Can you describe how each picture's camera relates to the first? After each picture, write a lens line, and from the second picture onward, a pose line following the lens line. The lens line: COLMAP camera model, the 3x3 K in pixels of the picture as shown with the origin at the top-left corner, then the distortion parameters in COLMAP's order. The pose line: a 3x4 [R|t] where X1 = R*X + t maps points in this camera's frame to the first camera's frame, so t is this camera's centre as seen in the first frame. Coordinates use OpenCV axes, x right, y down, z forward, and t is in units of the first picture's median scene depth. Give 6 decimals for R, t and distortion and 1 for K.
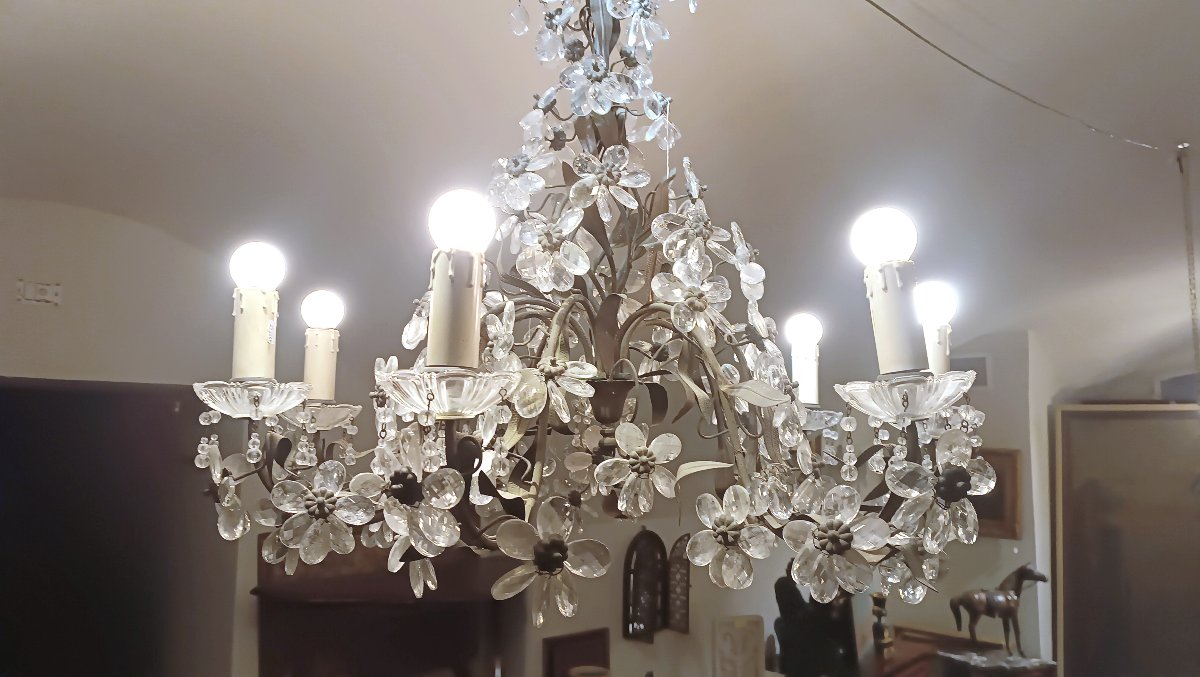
lens RADIAL K [[913.2, 0, 600.0], [0, 913.2, 338.5], [0, 0, 1]] dist [0.001317, -0.005782]
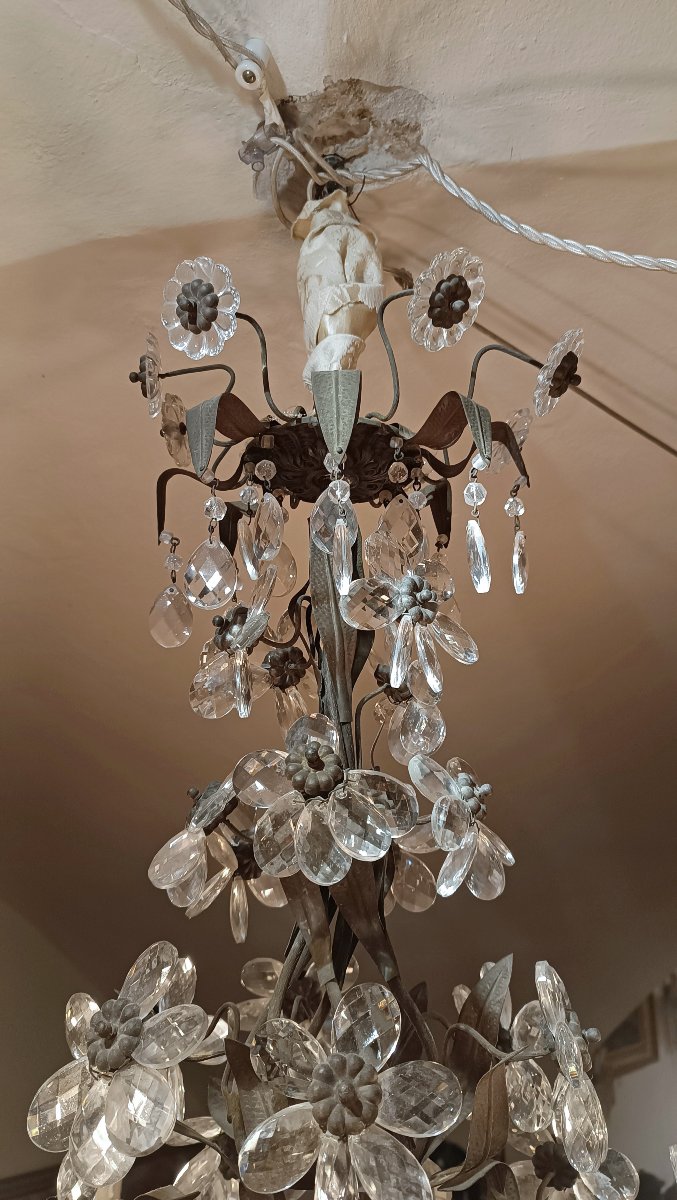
lens RADIAL K [[913.2, 0, 338.5], [0, 913.2, 600.0], [0, 0, 1]] dist [0.001317, -0.005782]
pose [[0.998782, -0.031798, -0.037738, 0.028611], [0.023169, 0.977357, -0.210324, -0.324715], [0.043572, 0.209193, 0.976903, 0.663353]]
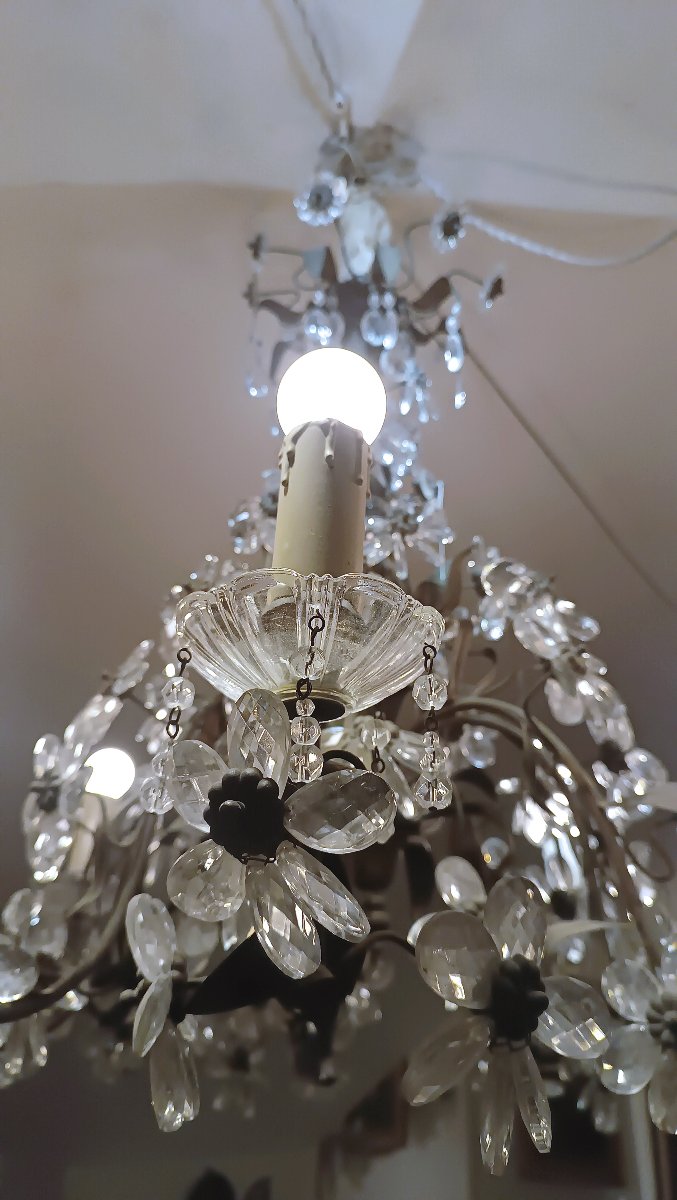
lens RADIAL K [[913.2, 0, 338.5], [0, 913.2, 600.0], [0, 0, 1]] dist [0.001317, -0.005782]
pose [[0.972824, 0.113929, 0.201578, -0.201668], [-0.030573, 0.926154, -0.375903, 0.173759], [-0.229518, 0.359525, 0.904468, 0.401610]]
